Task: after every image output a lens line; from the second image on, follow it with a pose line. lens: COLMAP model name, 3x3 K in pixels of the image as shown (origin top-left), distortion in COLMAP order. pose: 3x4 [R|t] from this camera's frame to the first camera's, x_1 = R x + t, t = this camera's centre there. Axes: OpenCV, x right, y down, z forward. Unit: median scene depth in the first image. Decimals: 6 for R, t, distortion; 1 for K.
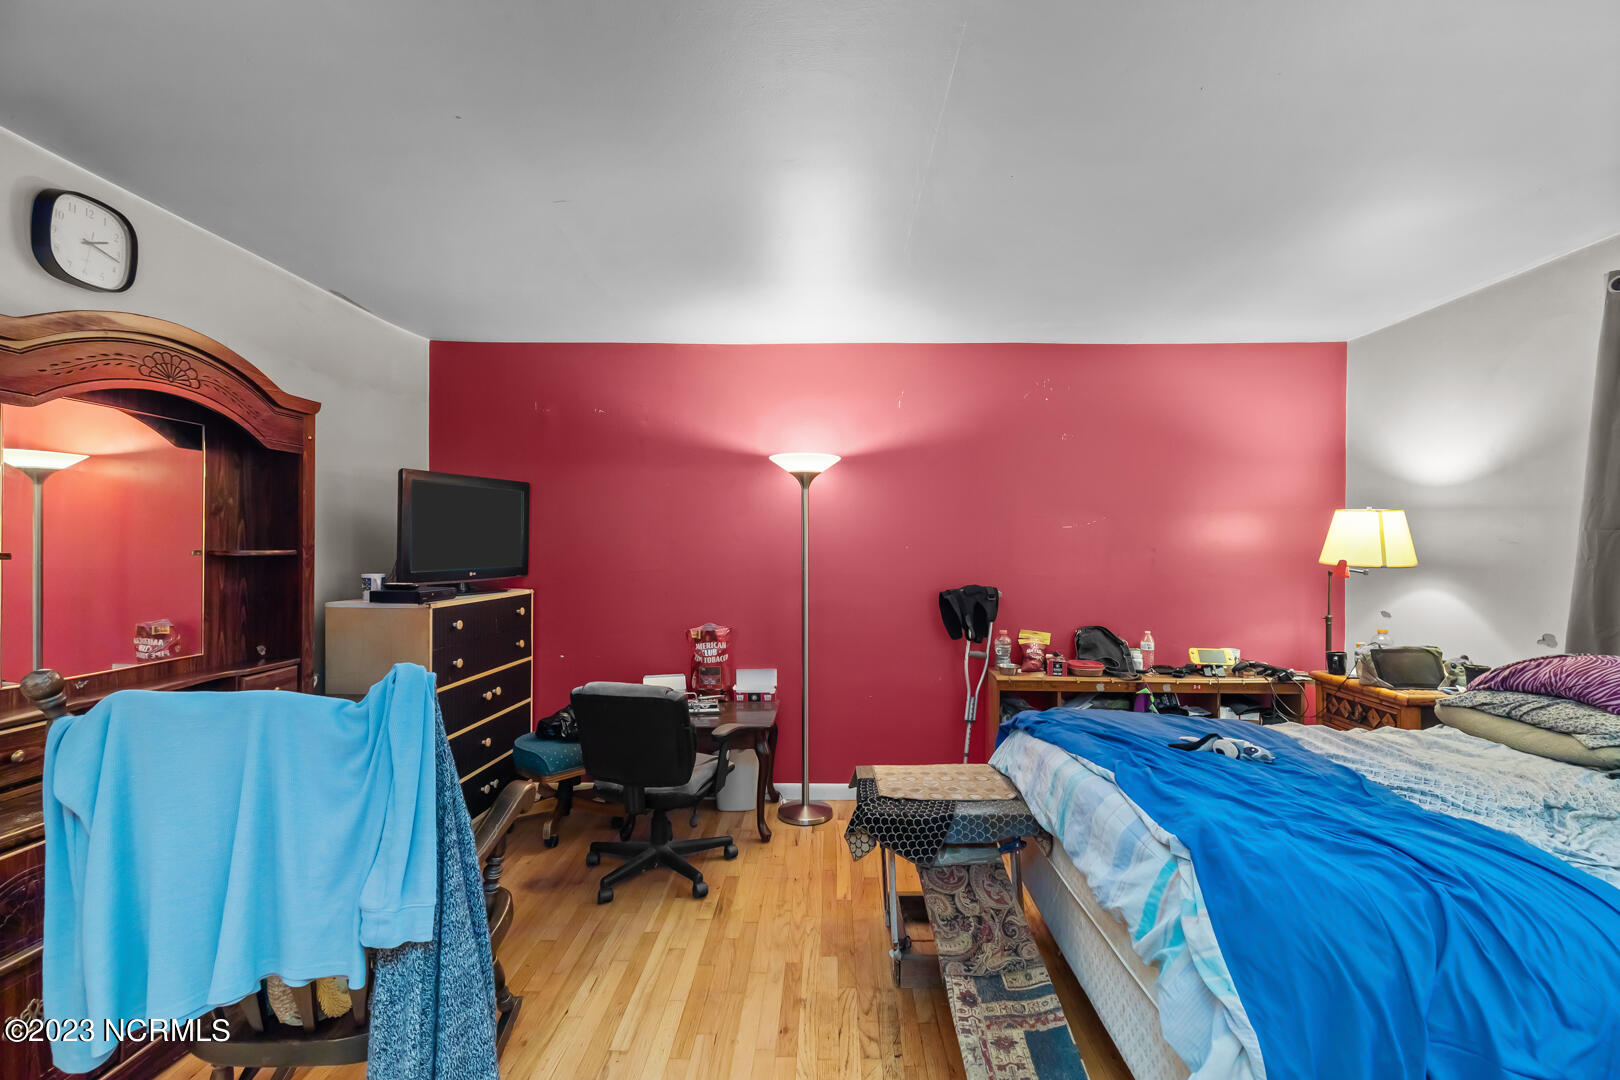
lens RADIAL K [[722.7, 0, 838.5], [0, 722.7, 541.9], [0, 0, 1]] dist [0.020274, -0.011849]
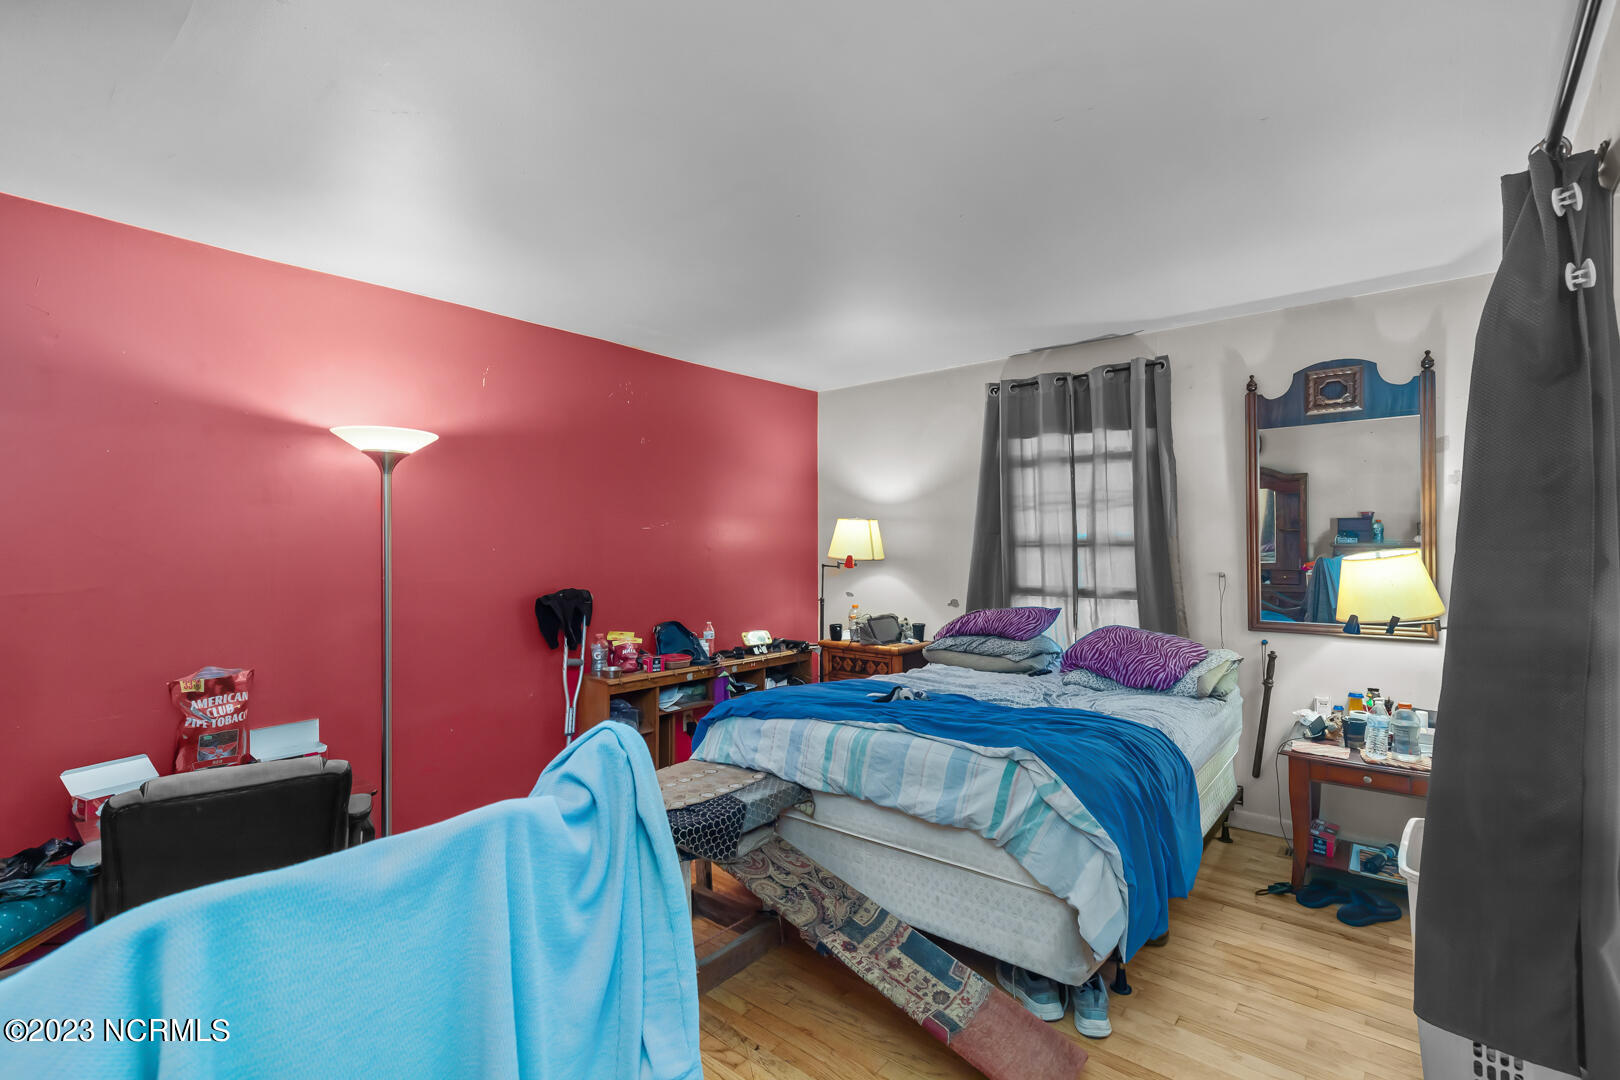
lens RADIAL K [[722.7, 0, 838.5], [0, 722.7, 541.9], [0, 0, 1]] dist [0.020274, -0.011849]
pose [[0.640017, -0.000755, 0.768360, -0.365770], [0.002361, 0.999997, -0.000984, 0.000558], [-0.768357, 0.002444, 0.640017, 0.152139]]
